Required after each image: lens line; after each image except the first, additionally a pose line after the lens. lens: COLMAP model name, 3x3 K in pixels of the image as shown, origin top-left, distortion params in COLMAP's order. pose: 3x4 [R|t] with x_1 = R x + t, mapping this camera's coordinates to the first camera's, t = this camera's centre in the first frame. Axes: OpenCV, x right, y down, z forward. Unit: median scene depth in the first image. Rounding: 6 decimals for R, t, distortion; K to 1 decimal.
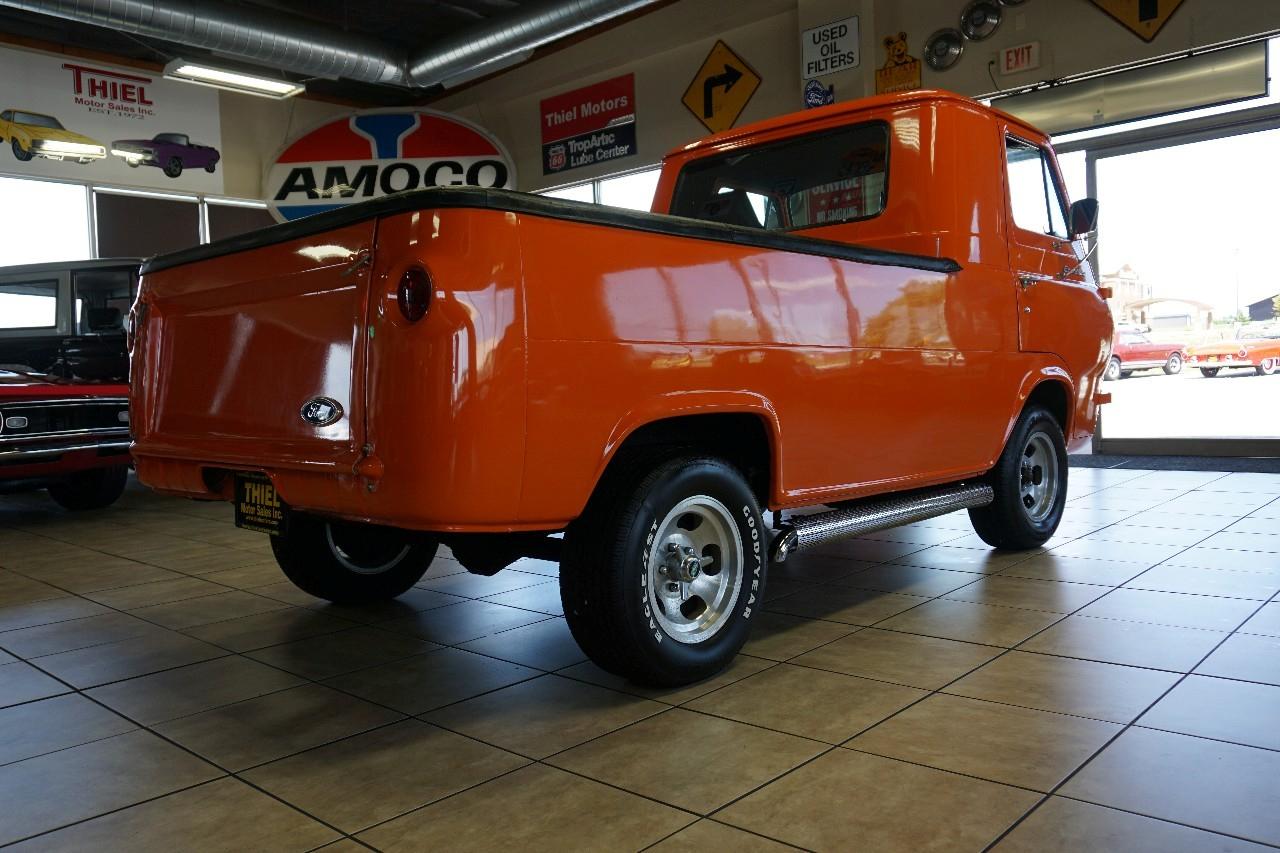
lens RADIAL K [[1008.4, 0, 610.3], [0, 1008.4, 437.5], [0, 0, 1]] dist [-0.008125, 0.010373]
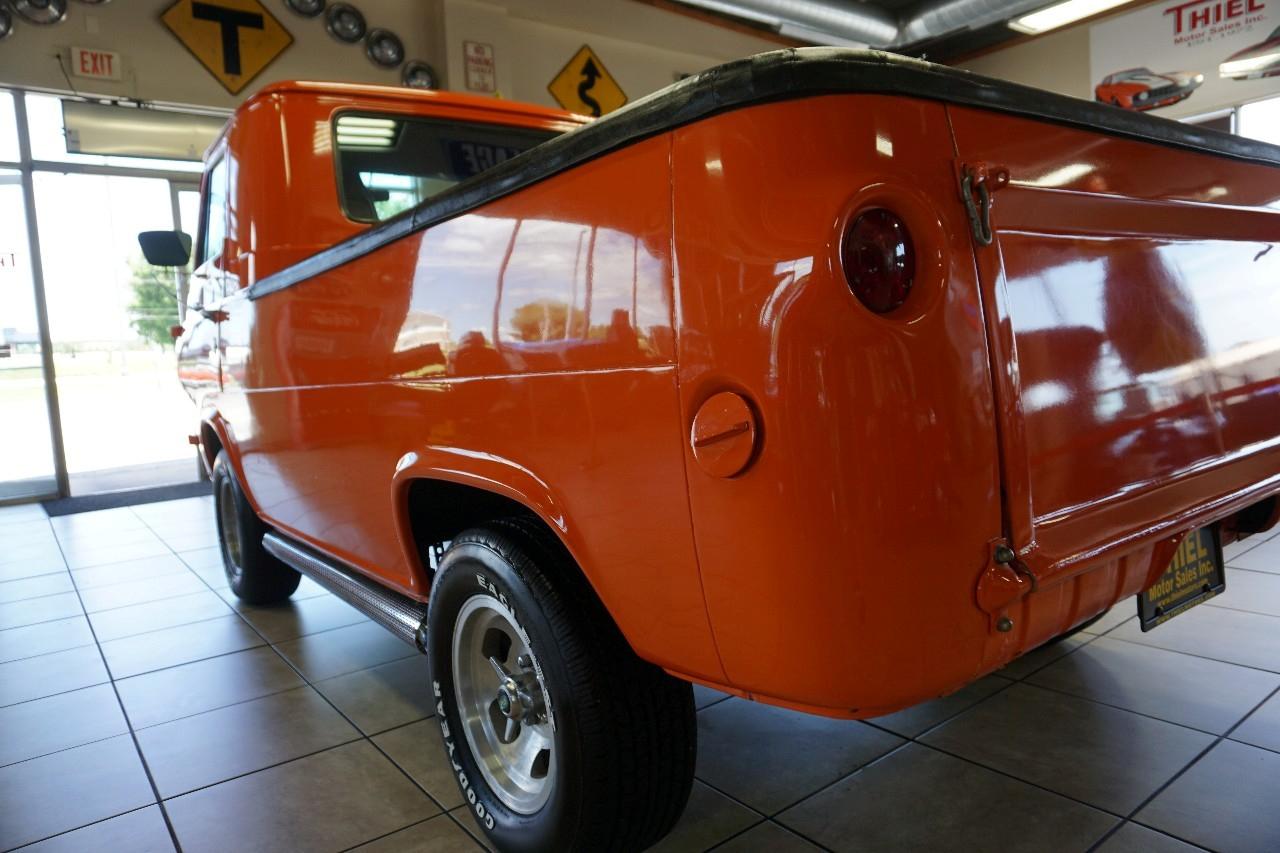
lens RADIAL K [[855.8, 0, 640.0], [0, 855.8, 411.4], [0, 0, 1]] dist [-0.055496, 0.048864]
pose [[0.154293, -0.056568, 0.986405, -0.257654], [0.116610, 0.992425, 0.038673, -0.024641], [-0.981120, 0.109058, 0.159720, 0.353375]]
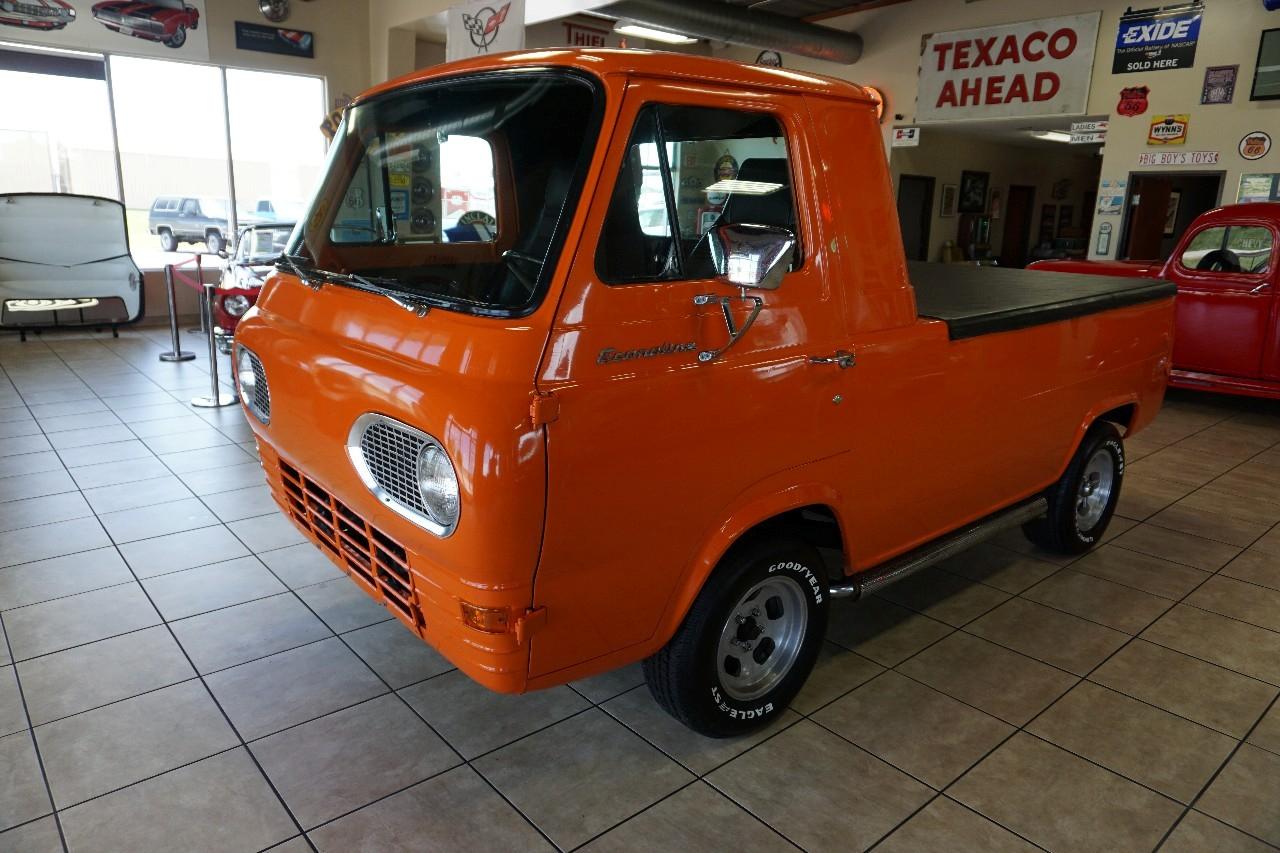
lens RADIAL K [[856.4, 0, 626.8], [0, 856.4, 428.2], [0, 0, 1]] dist [-0.040415, 0.029970]
pose [[-0.995397, -0.019137, 0.093905, 0.083210], [0.010391, 0.952532, 0.304262, -0.125378], [-0.095270, 0.303837, -0.947949, 0.817252]]
